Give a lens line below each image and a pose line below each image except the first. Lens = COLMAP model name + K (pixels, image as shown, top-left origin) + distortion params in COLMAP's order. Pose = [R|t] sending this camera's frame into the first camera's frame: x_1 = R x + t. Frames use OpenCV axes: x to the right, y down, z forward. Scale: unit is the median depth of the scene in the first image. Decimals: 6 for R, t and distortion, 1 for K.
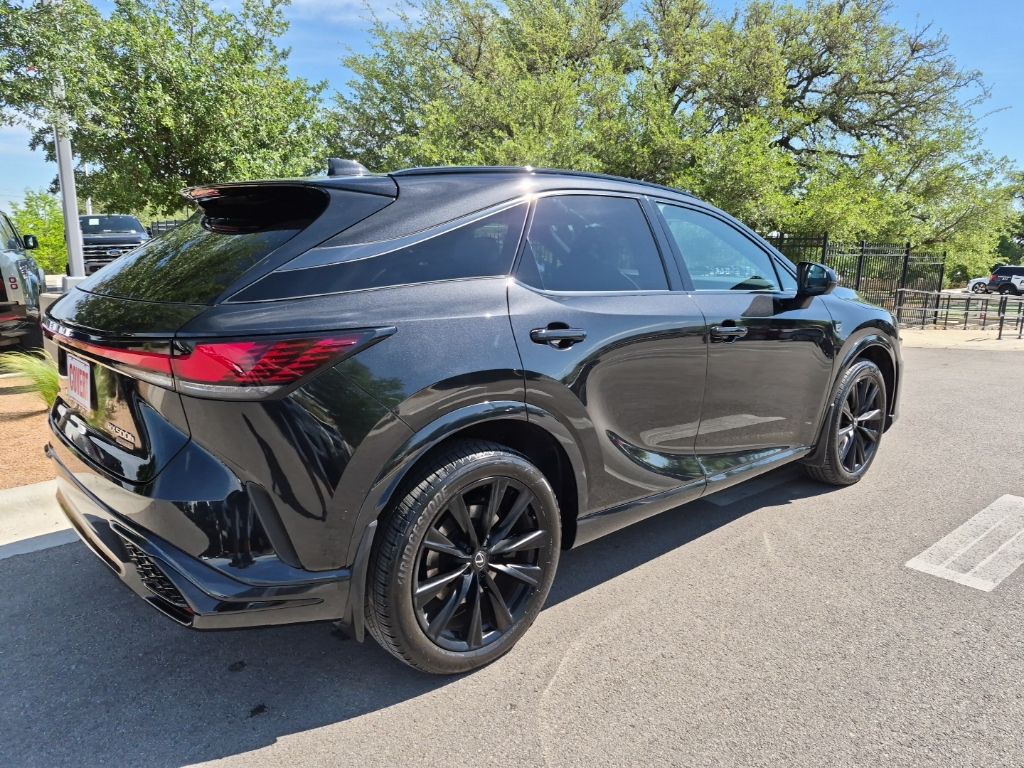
lens RADIAL K [[712.0, 0, 511.1], [0, 712.0, 382.5], [0, 0, 1]] dist [0.052437, -0.046268]
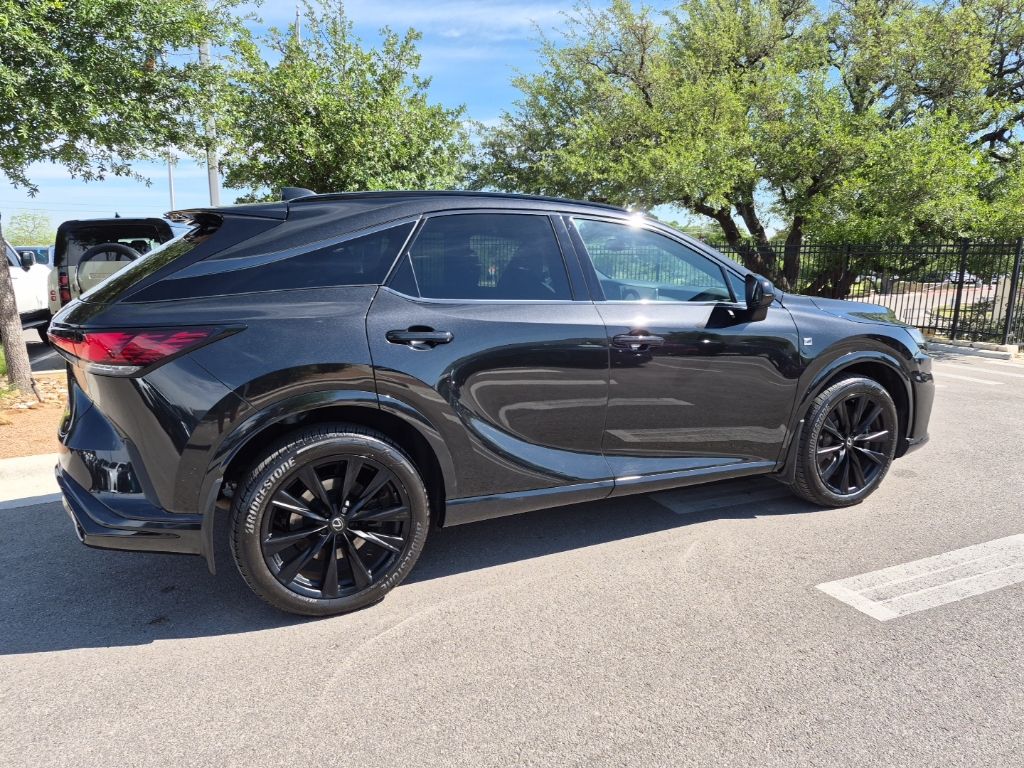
lens RADIAL K [[712.0, 0, 510.2], [0, 712.0, 386.5], [0, 0, 1]] dist [0.052437, -0.046268]
pose [[0.958397, 0.046900, -0.281558, 0.179388], [-0.048589, 0.998818, 0.000984, 0.001700], [0.281272, 0.012738, 0.959544, -0.019666]]
